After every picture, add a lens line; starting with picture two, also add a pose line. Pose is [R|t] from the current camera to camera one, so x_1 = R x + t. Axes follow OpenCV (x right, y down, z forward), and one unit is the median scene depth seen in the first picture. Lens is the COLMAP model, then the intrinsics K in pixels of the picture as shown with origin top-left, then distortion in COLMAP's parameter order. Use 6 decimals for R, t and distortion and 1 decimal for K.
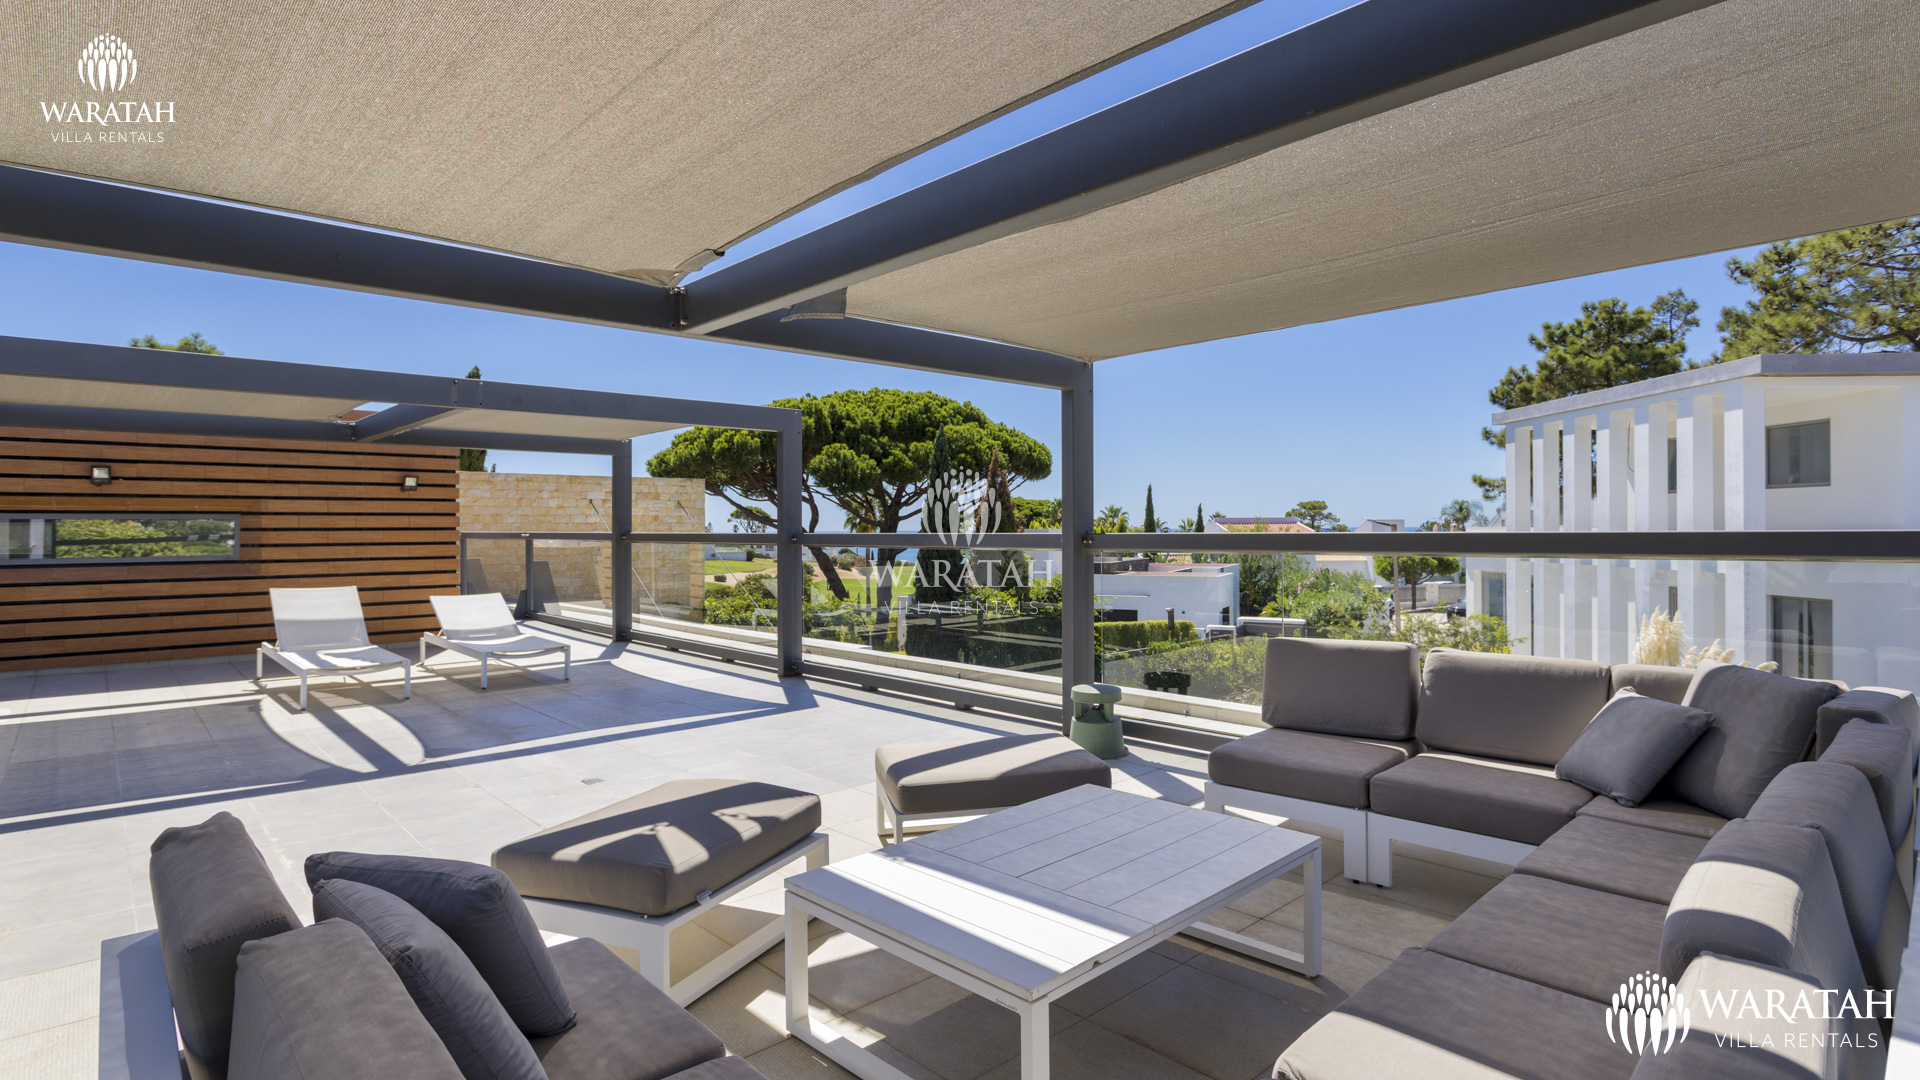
lens RADIAL K [[947.6, 0, 959.8], [0, 947.6, 513.5], [0, 0, 1]] dist [-0.000241, 0.000005]
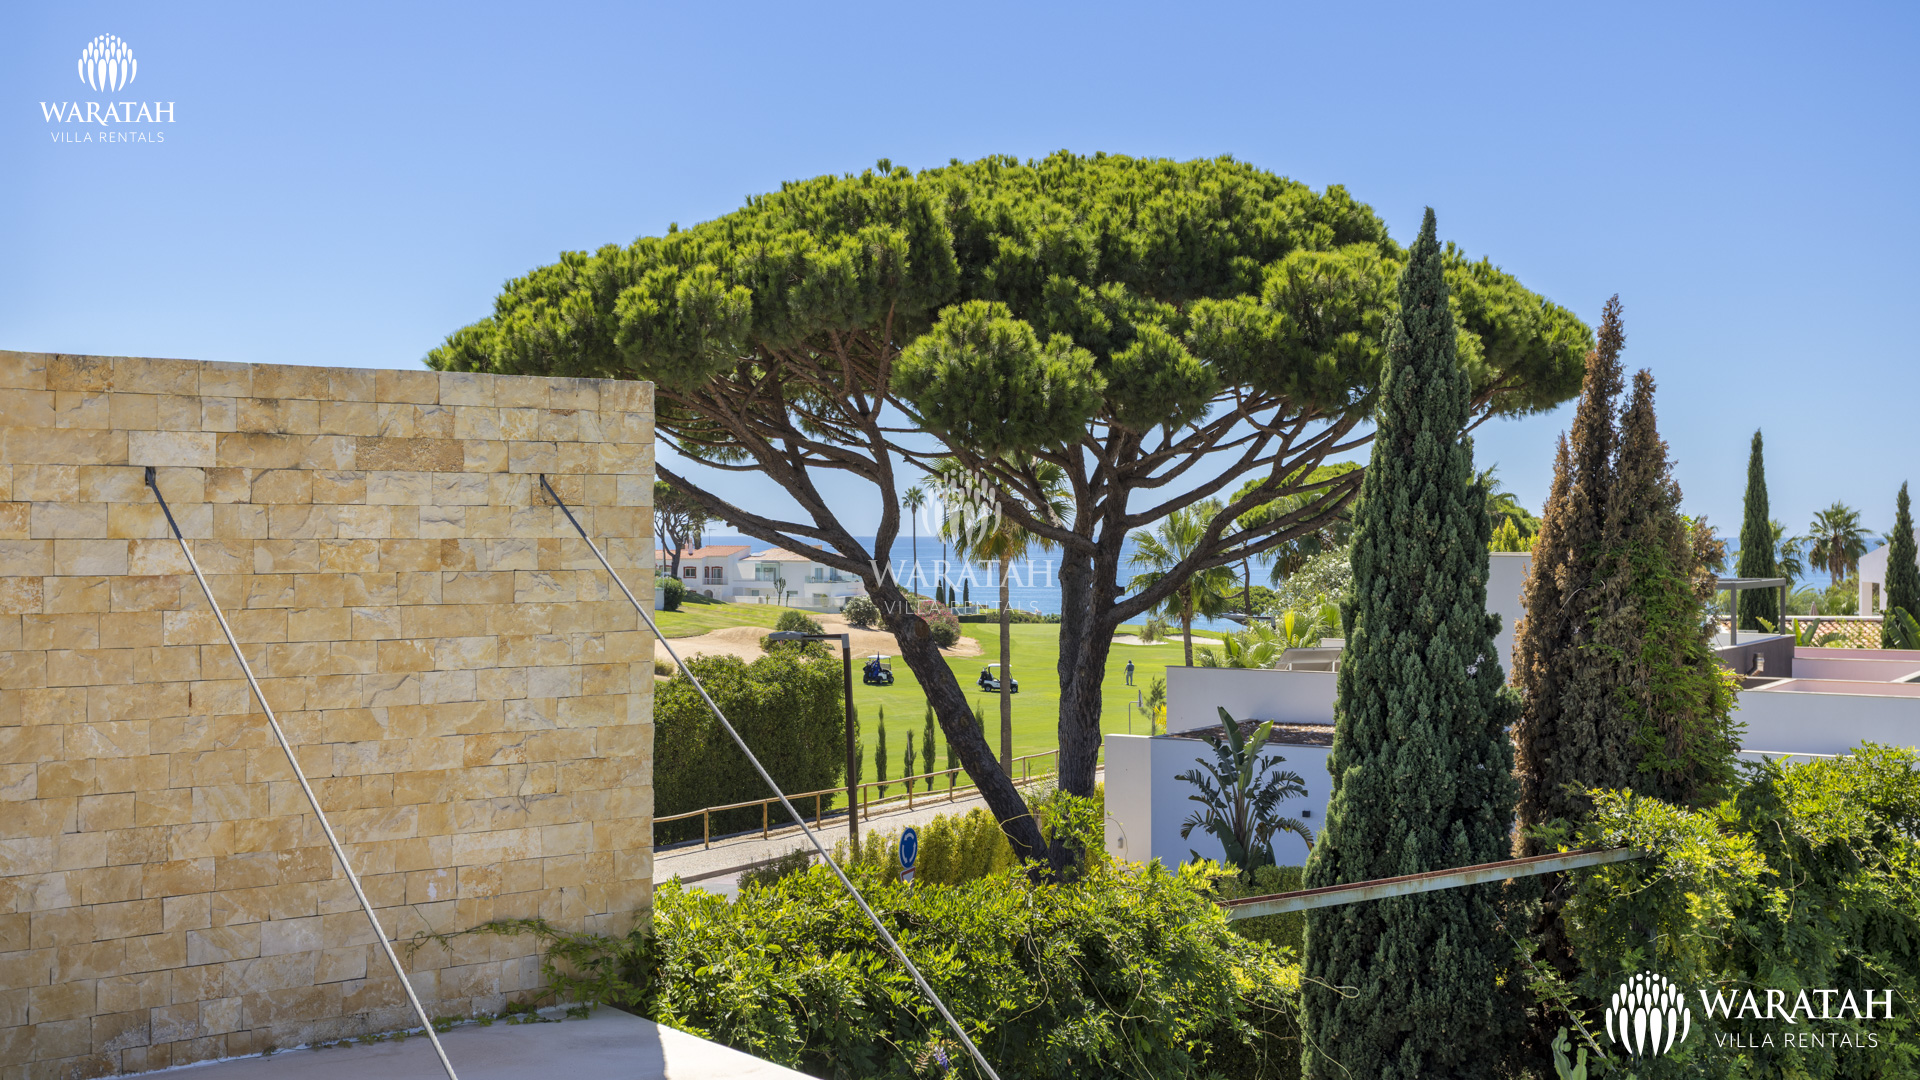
lens RADIAL K [[2136.0, 0, 960.0], [0, 2136.0, 540.0], [0, 0, 1]] dist [0.002061, 0.001430]
pose [[0.996955, 0.008573, -0.077513, -0.073981], [-0.007041, 0.999775, 0.020012, -0.004131], [0.077667, -0.019405, 0.996791, 0.233378]]
